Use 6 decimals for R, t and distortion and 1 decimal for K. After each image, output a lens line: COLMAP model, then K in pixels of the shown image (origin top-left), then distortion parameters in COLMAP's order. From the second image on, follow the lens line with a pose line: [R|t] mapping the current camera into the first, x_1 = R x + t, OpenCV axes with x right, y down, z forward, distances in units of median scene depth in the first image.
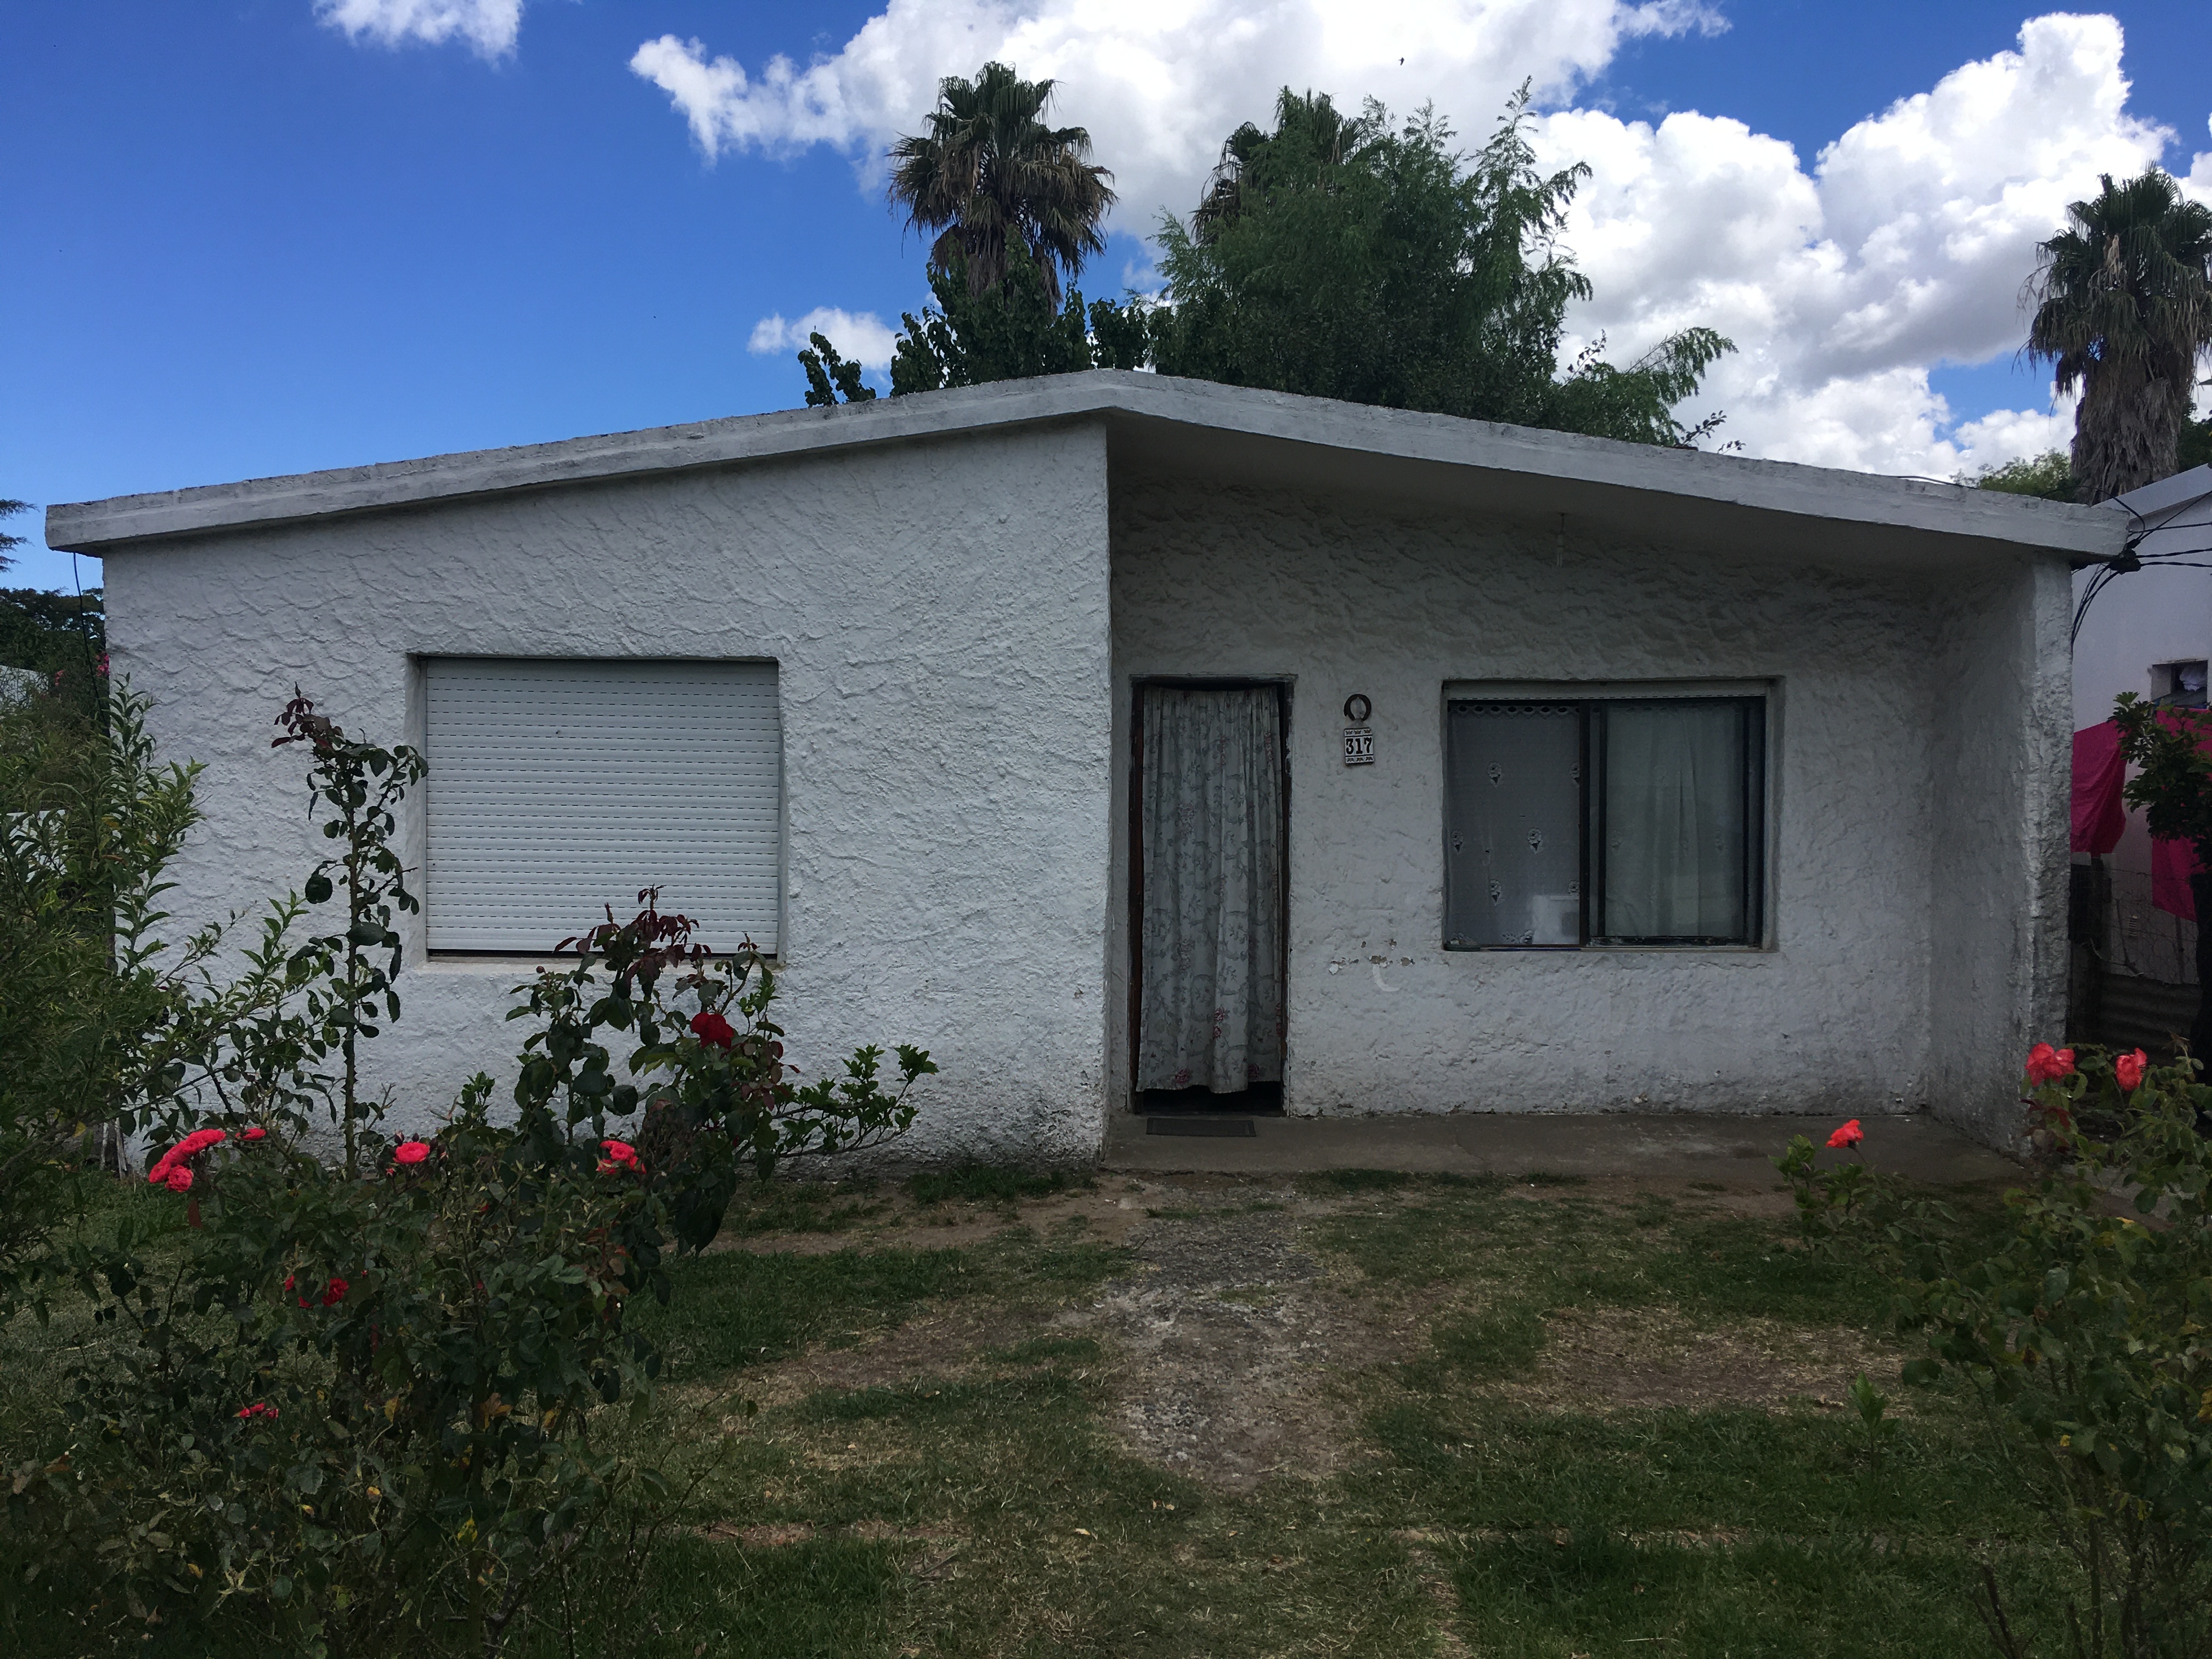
lens RADIAL K [[1892.3, 0, 1114.4], [0, 1892.3, 837.9], [0, 0, 1]] dist [0.059452, -0.017987]
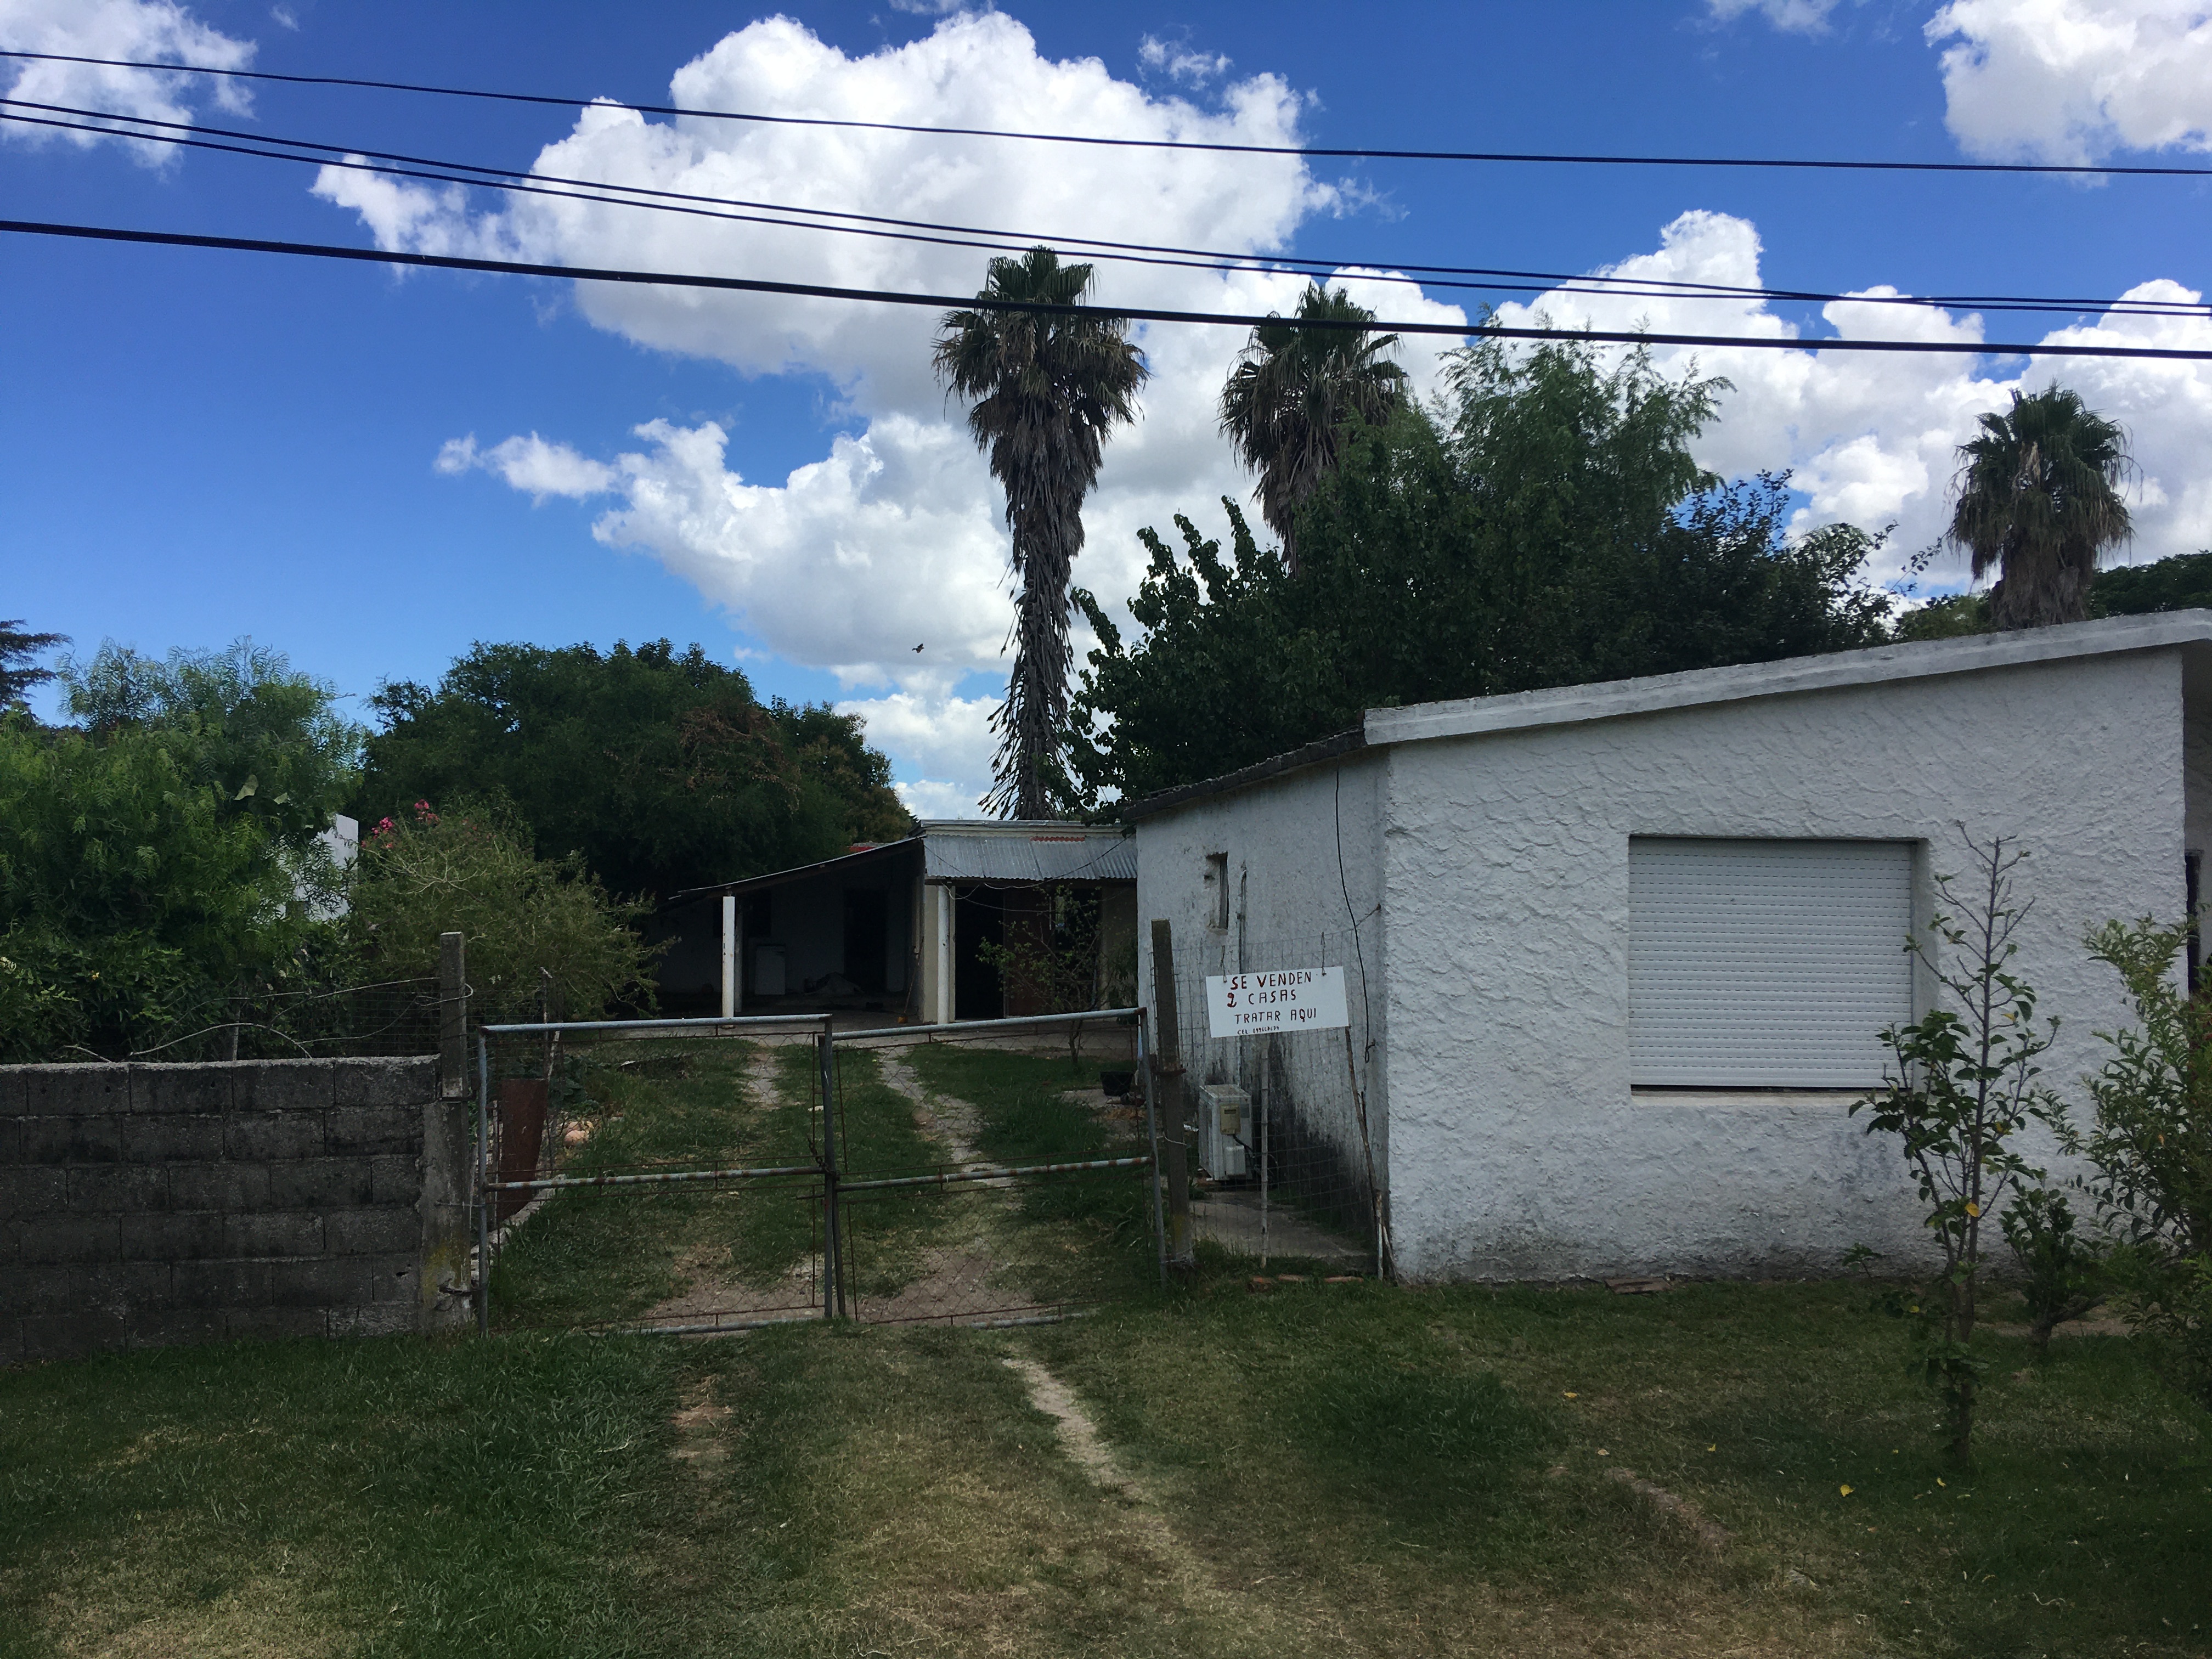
lens RADIAL K [[1892.3, 0, 1088.6], [0, 1892.3, 824.2], [0, 0, 1]] dist [0.059452, -0.017987]
pose [[0.990669, 0.006394, 0.136142, -0.869322], [0.004237, 0.996971, -0.077654, -0.012209], [-0.136227, 0.077506, 0.987641, -0.125834]]
